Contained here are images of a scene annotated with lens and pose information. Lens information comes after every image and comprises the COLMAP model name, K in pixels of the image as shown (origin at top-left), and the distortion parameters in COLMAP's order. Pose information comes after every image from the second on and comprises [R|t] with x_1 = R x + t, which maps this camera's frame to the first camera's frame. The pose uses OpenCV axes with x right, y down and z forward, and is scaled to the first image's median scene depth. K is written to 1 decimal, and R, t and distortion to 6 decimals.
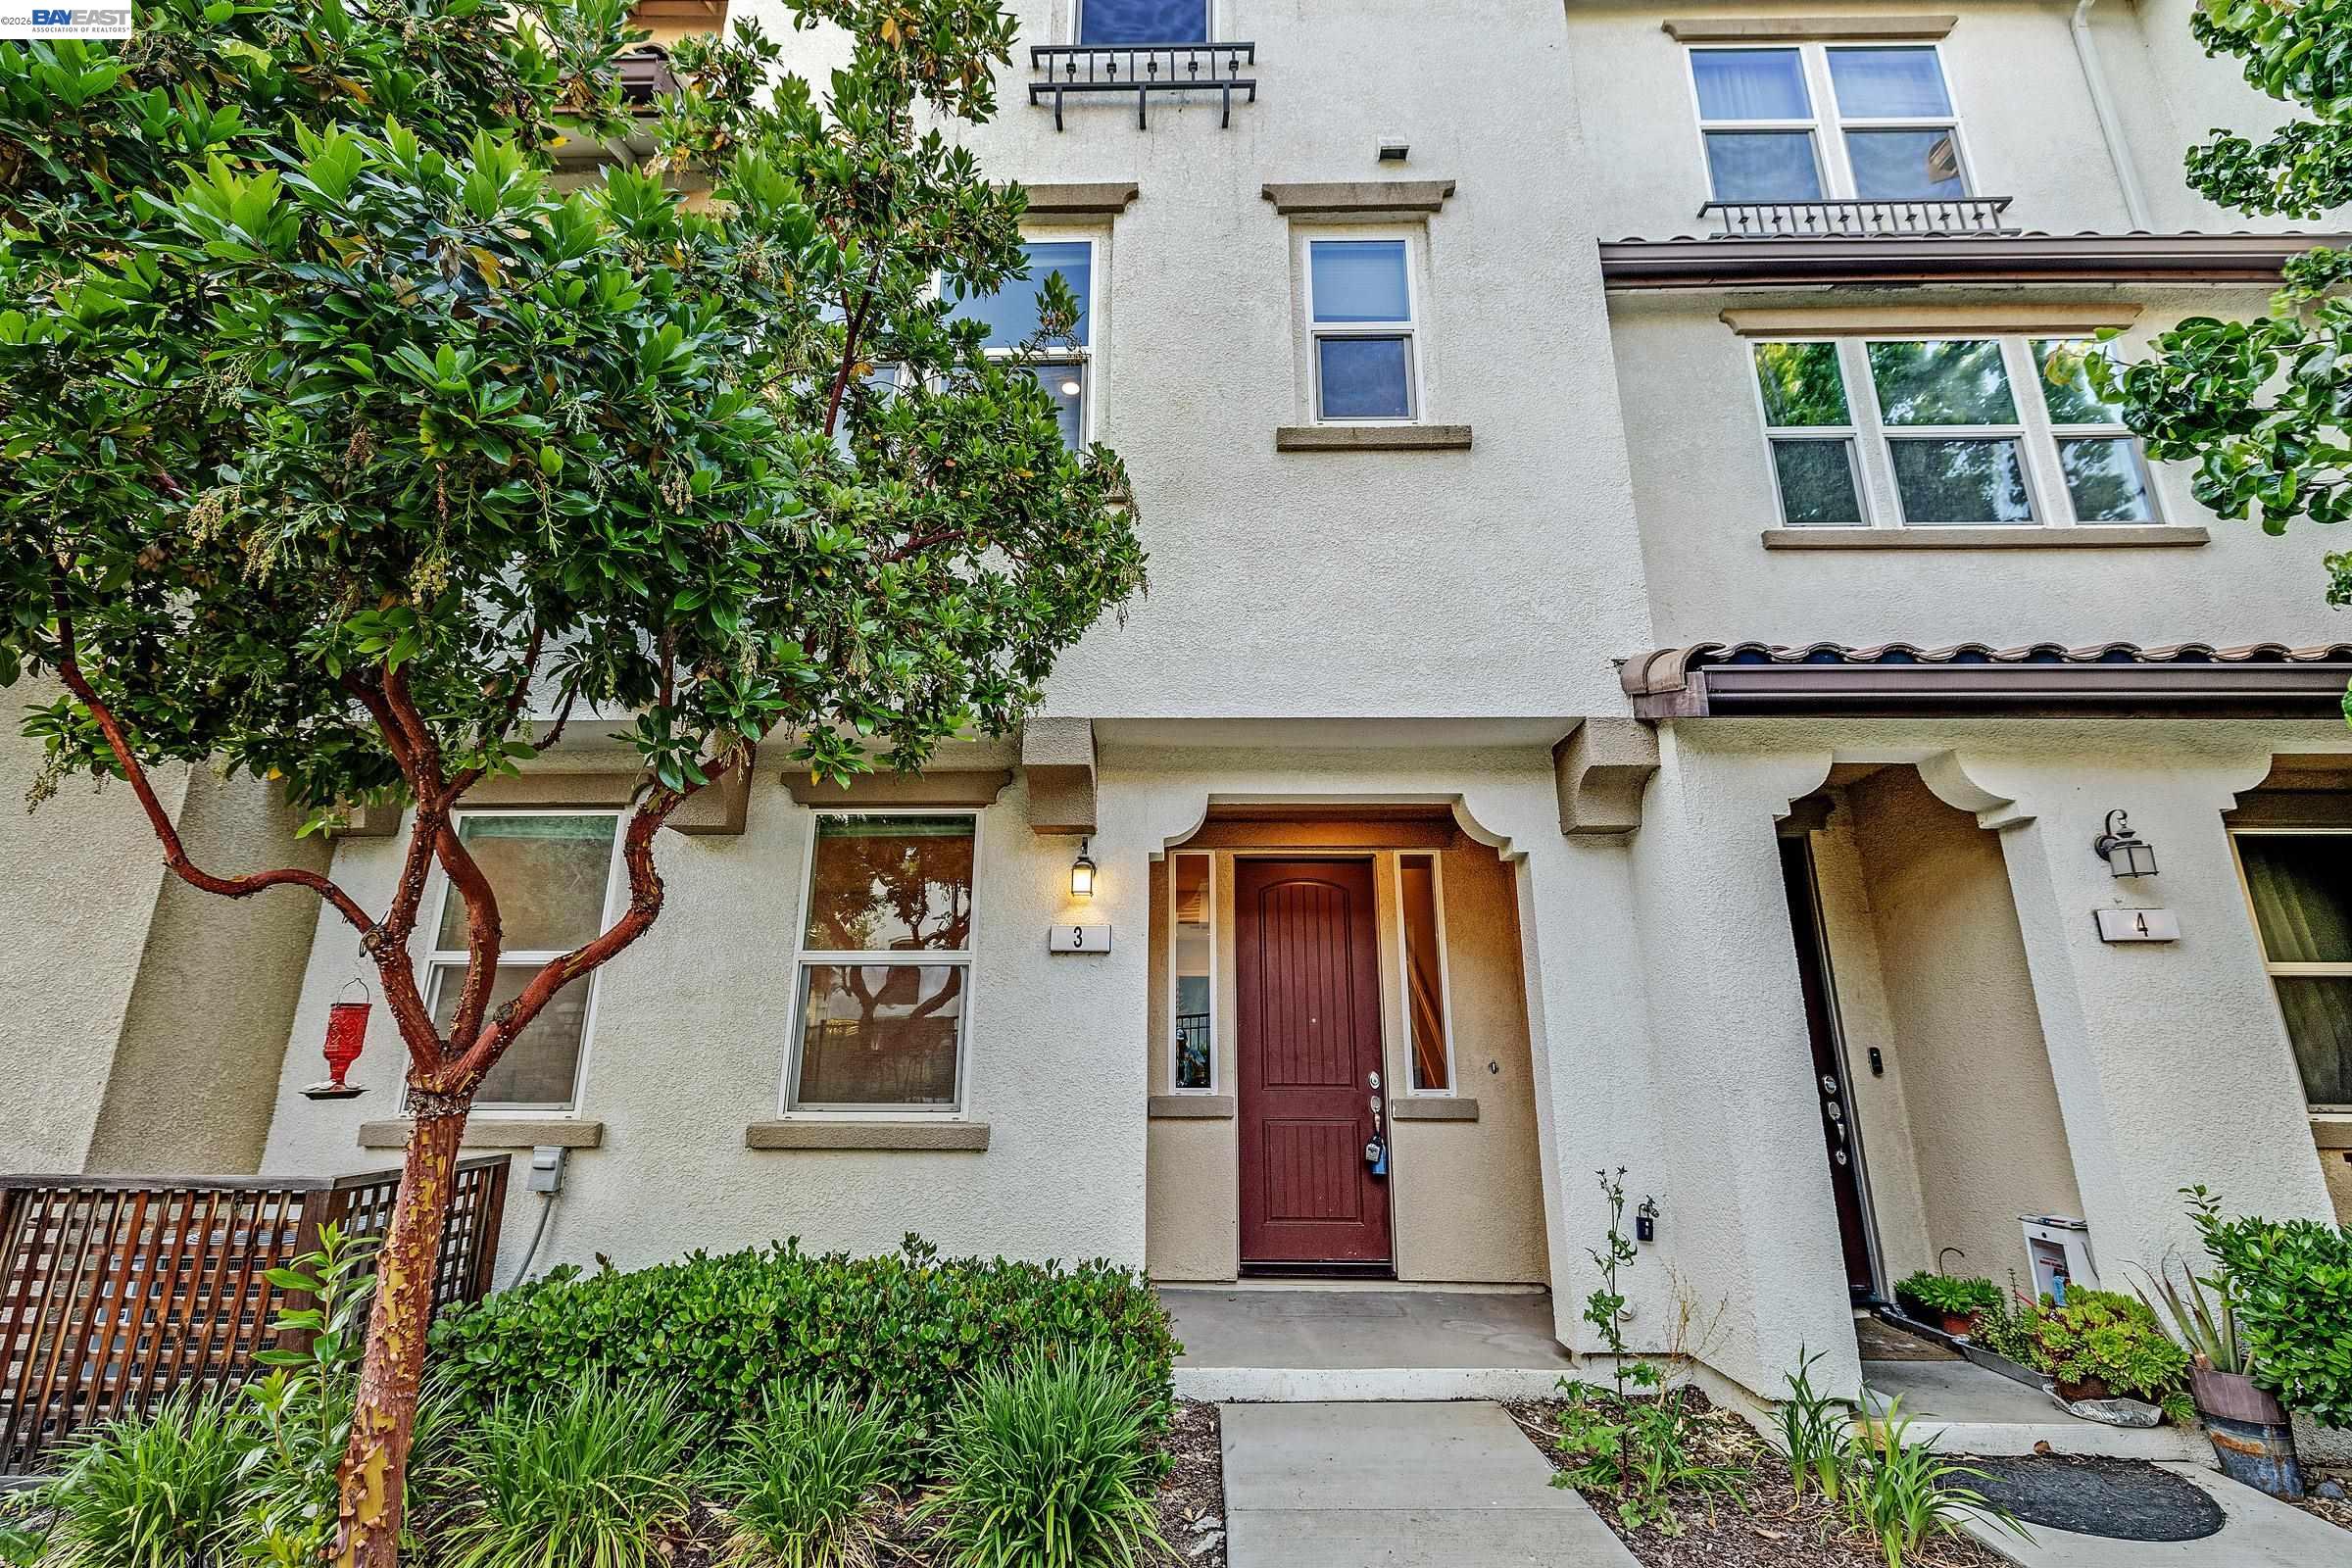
lens RADIAL K [[984.8, 0, 1171.7], [0, 984.8, 786.5], [0, 0, 1]] dist [0.003044, -0.000334]
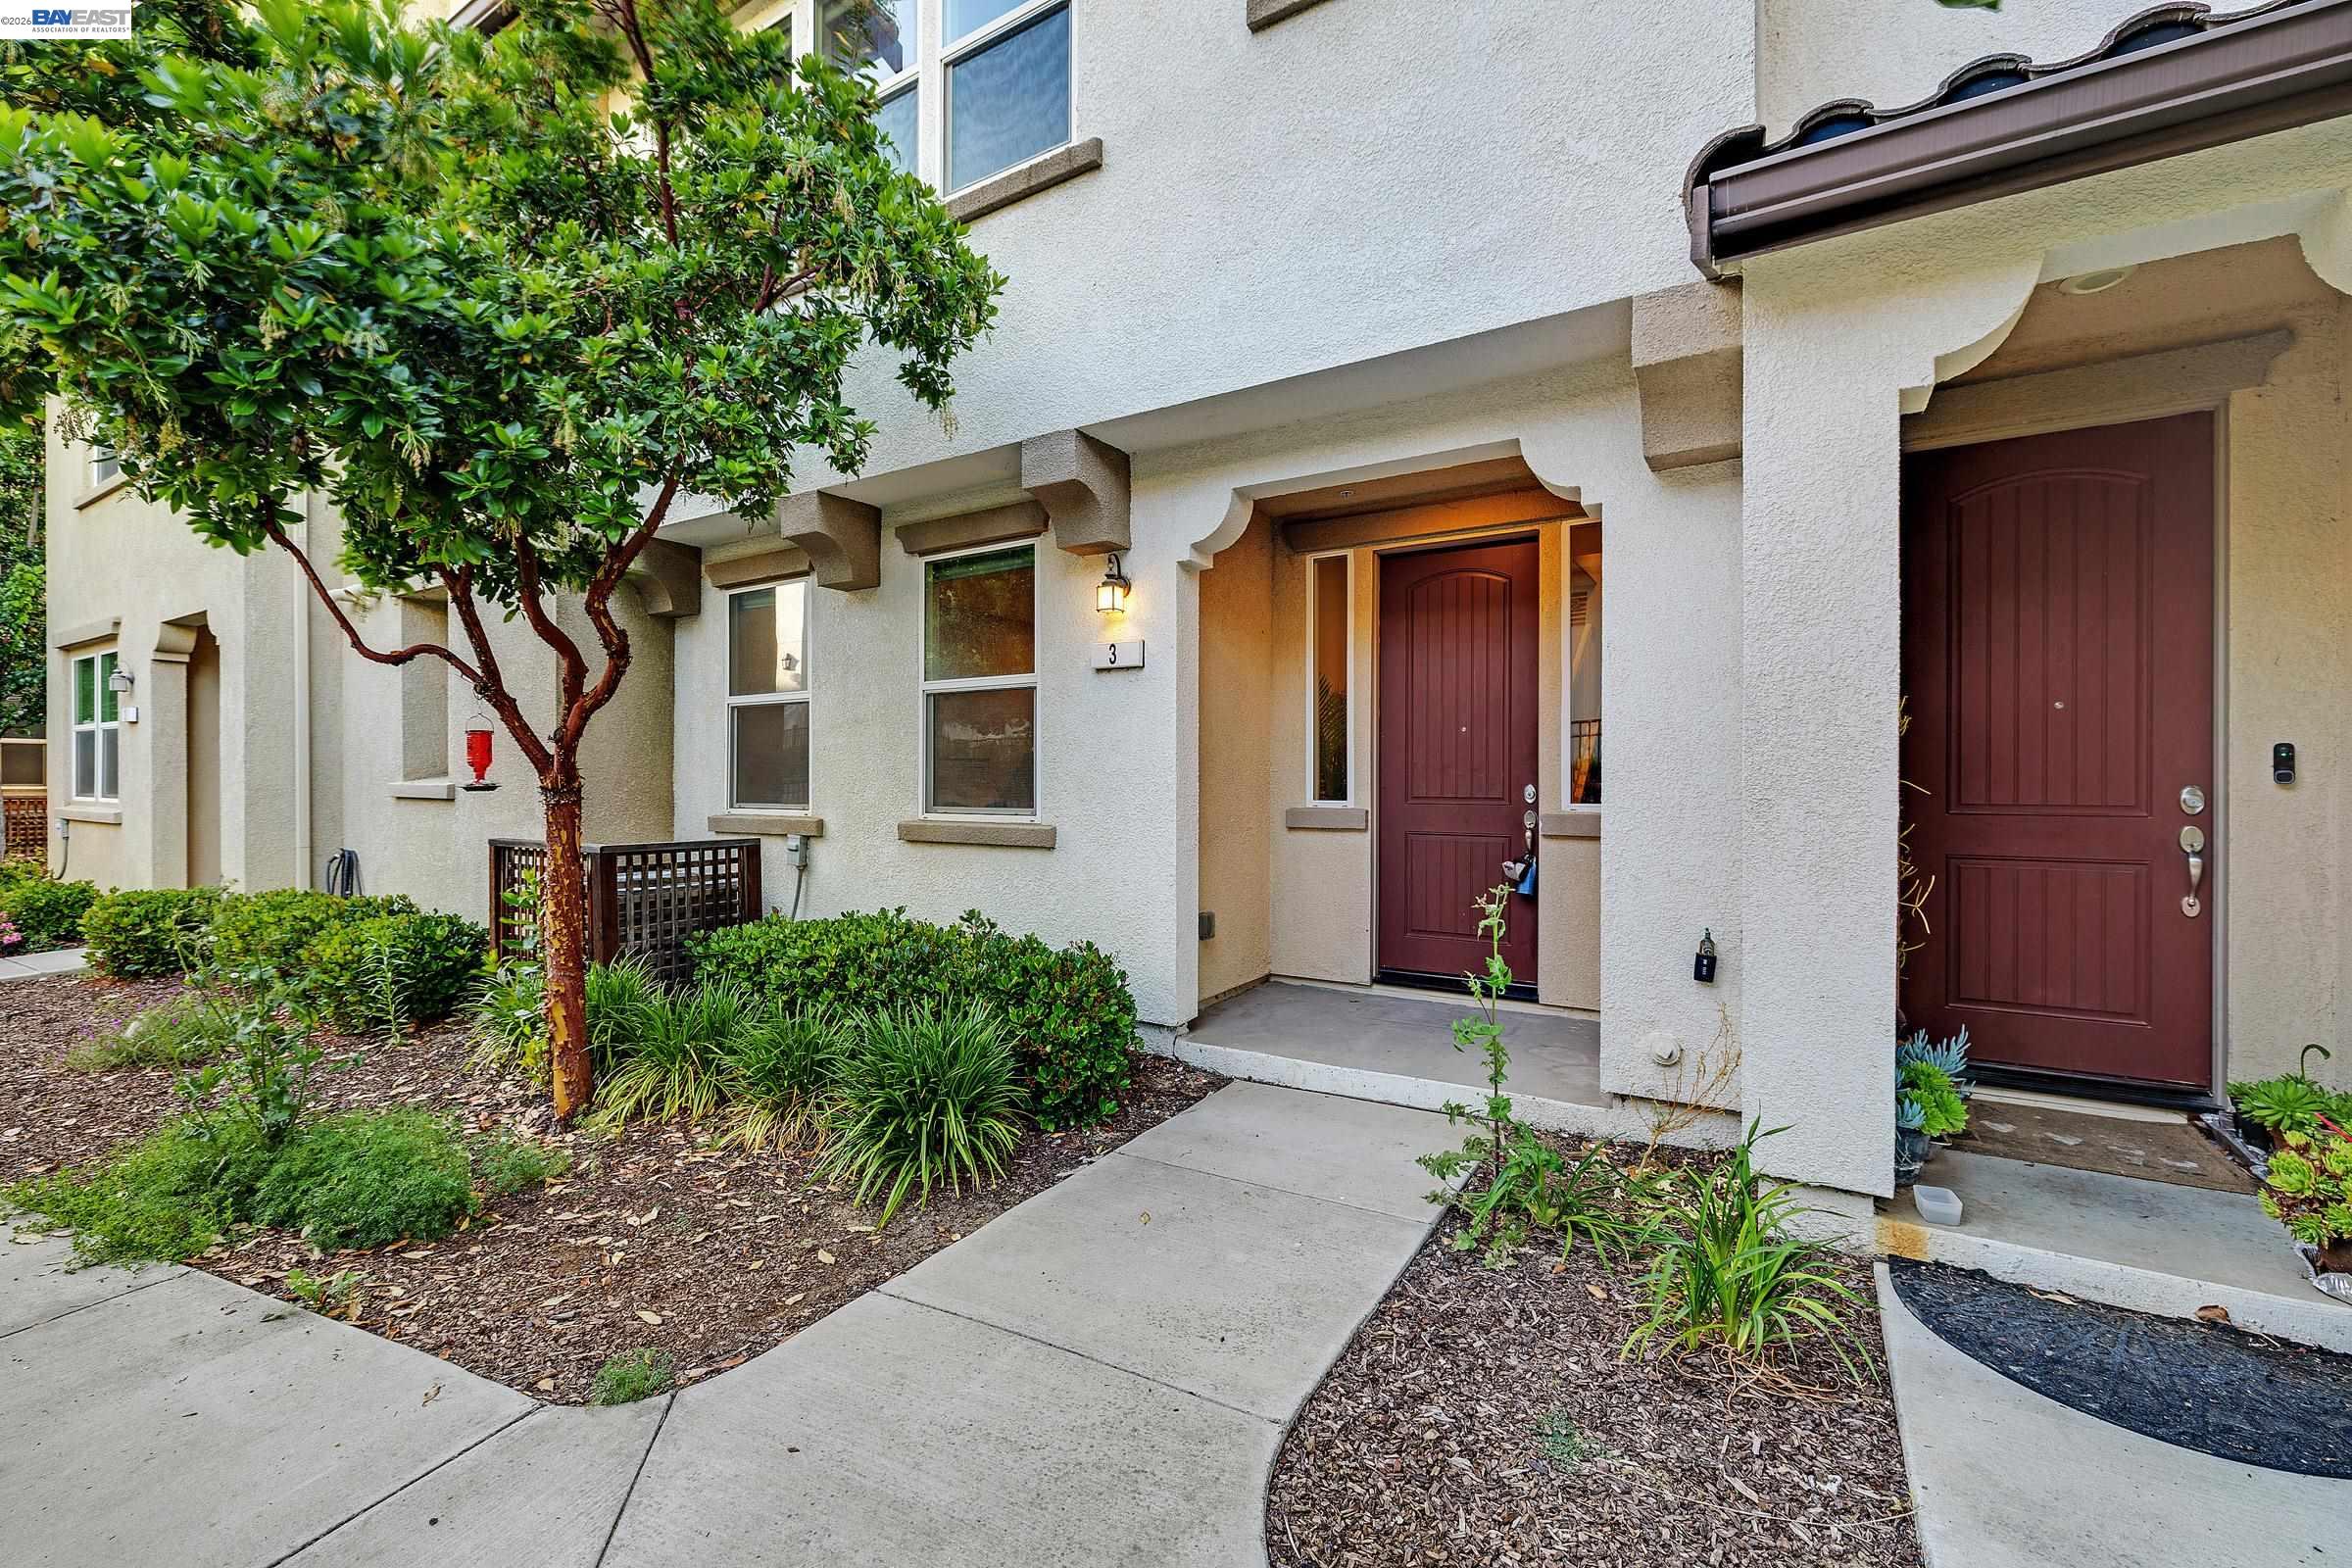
lens RADIAL K [[984.8, 0, 1173.4], [0, 984.8, 776.9], [0, 0, 1]] dist [0.003044, -0.000334]
pose [[0.858079, -0.004420, -0.513499, 0.496224], [0.136688, 0.965854, 0.220098, 0.061885], [0.494993, -0.259051, 0.829382, 0.156909]]
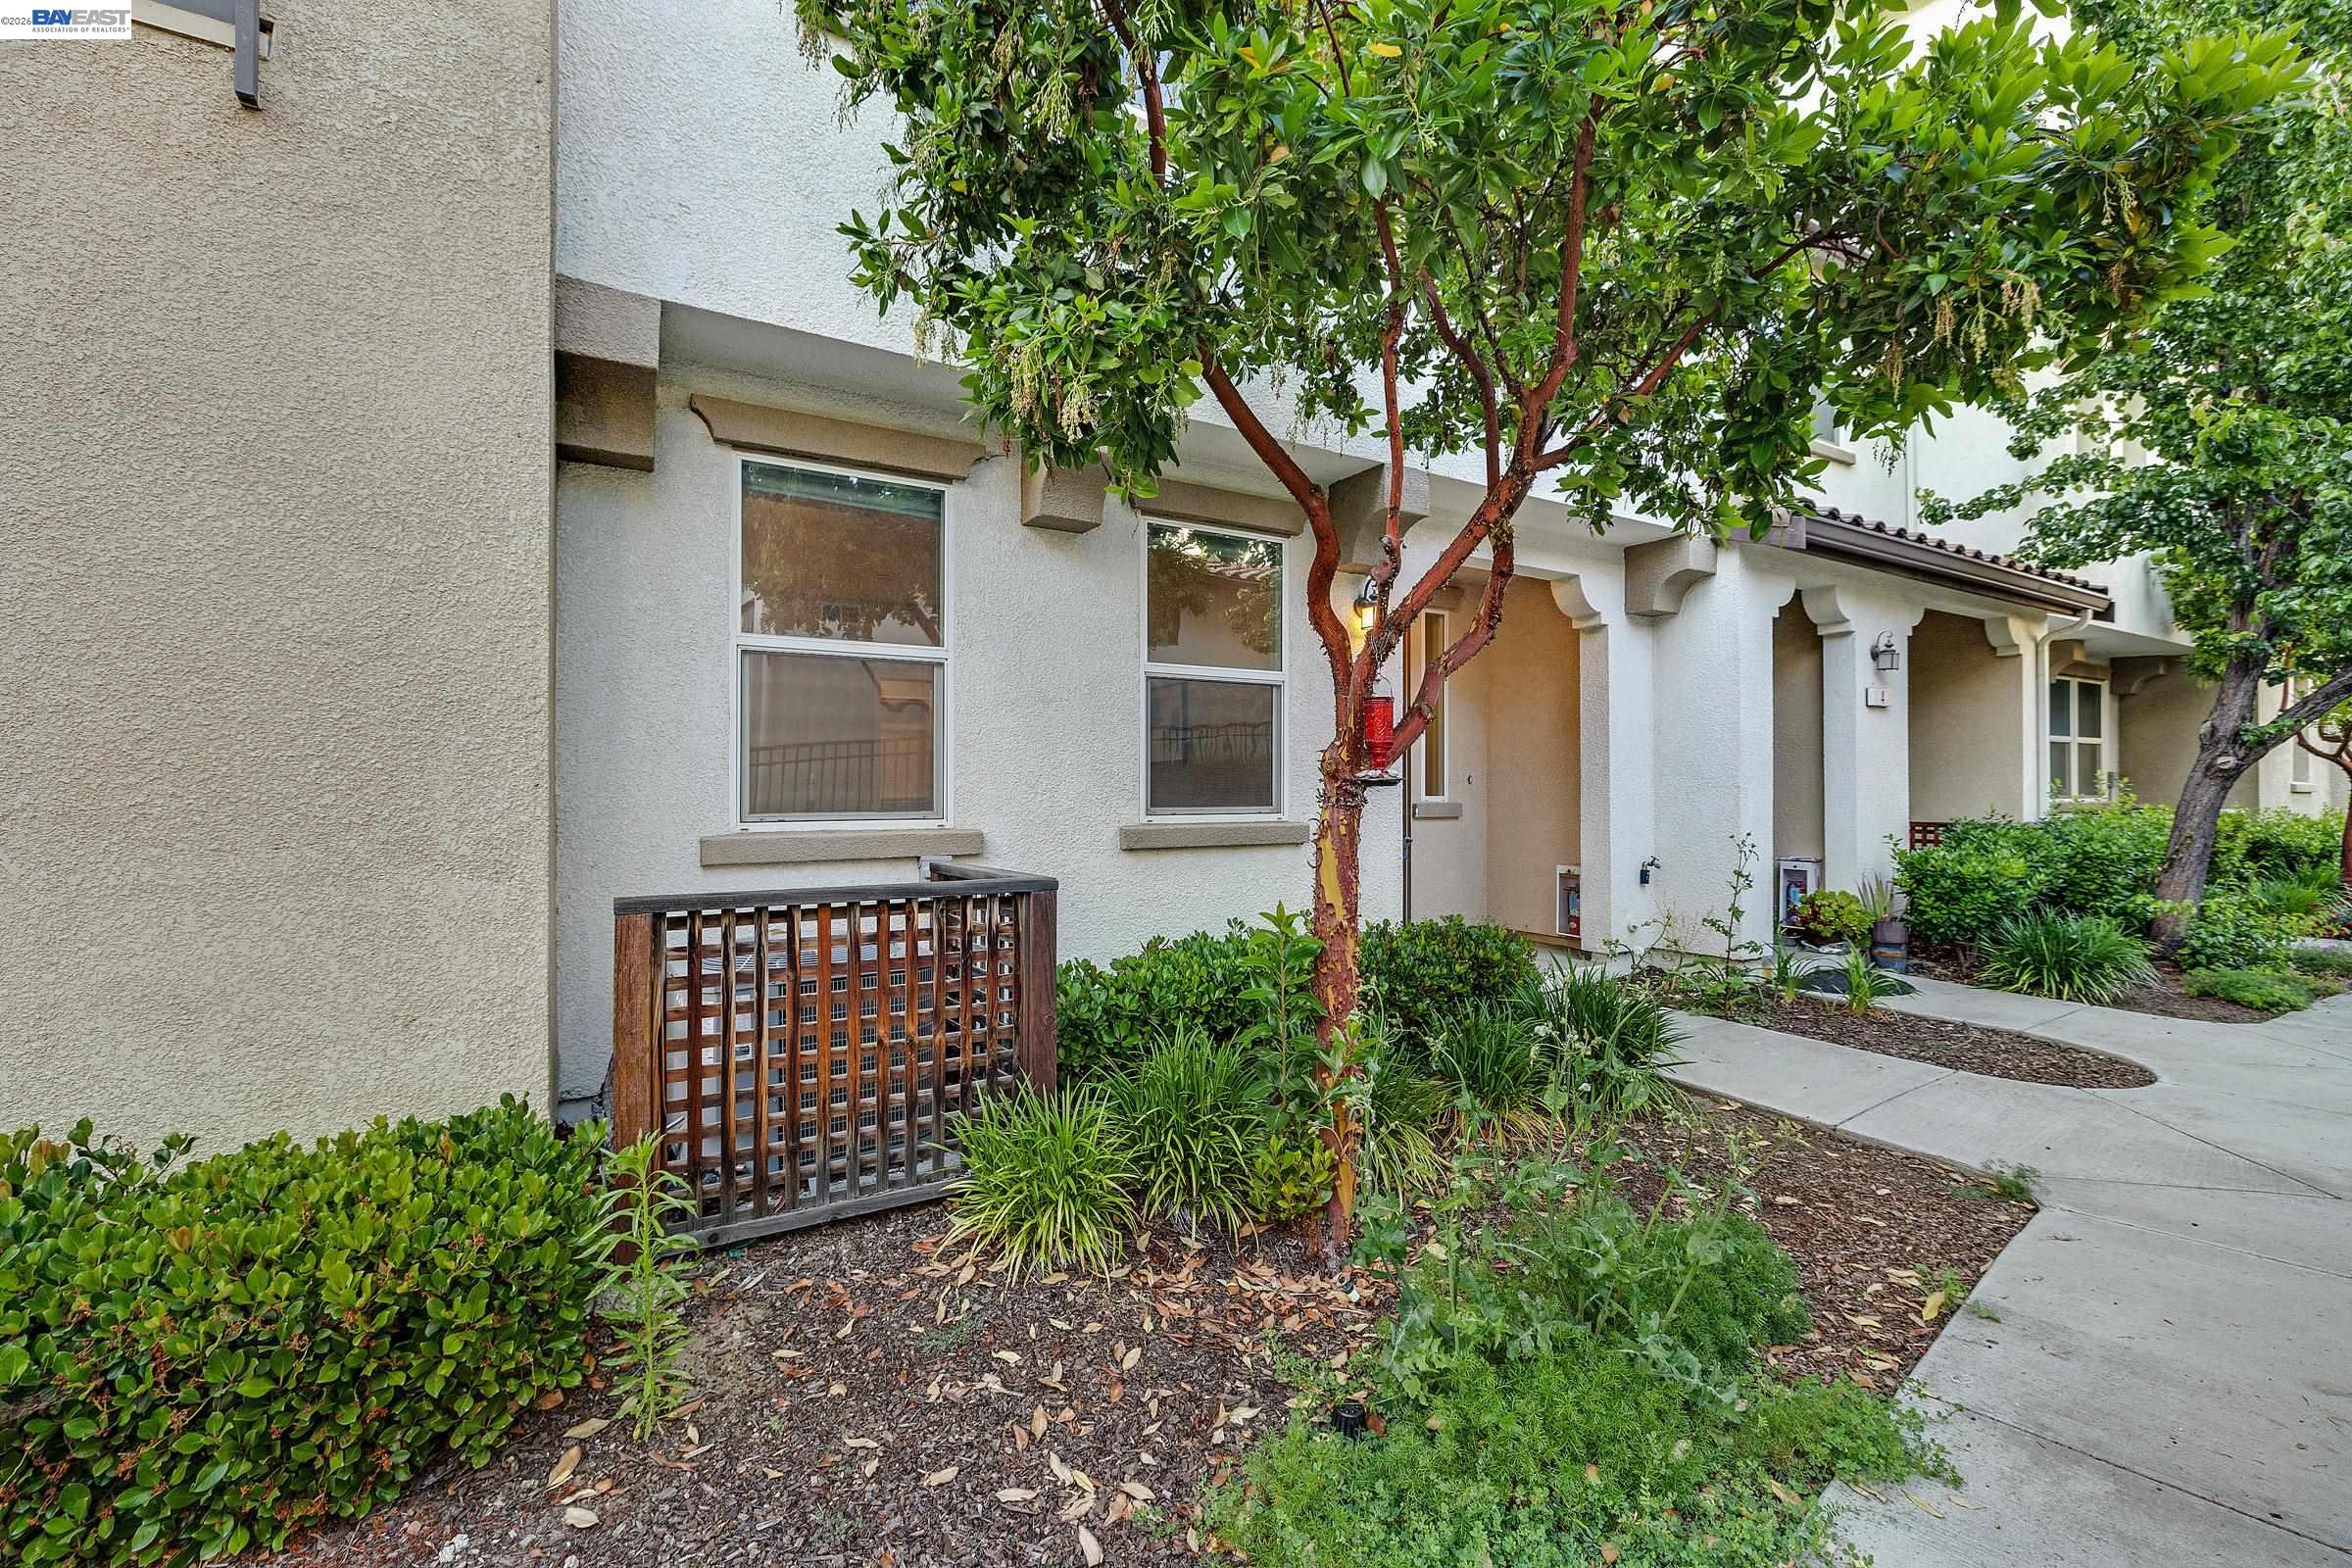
lens RADIAL K [[984.8, 0, 1176.7], [0, 984.8, 780.9], [0, 0, 1]] dist [0.003044, -0.000334]
pose [[0.846693, -0.000129, 0.532081, -0.916935], [-0.136440, 0.966511, 0.217349, 0.064975], [-0.514290, -0.256625, 0.818321, 0.145776]]
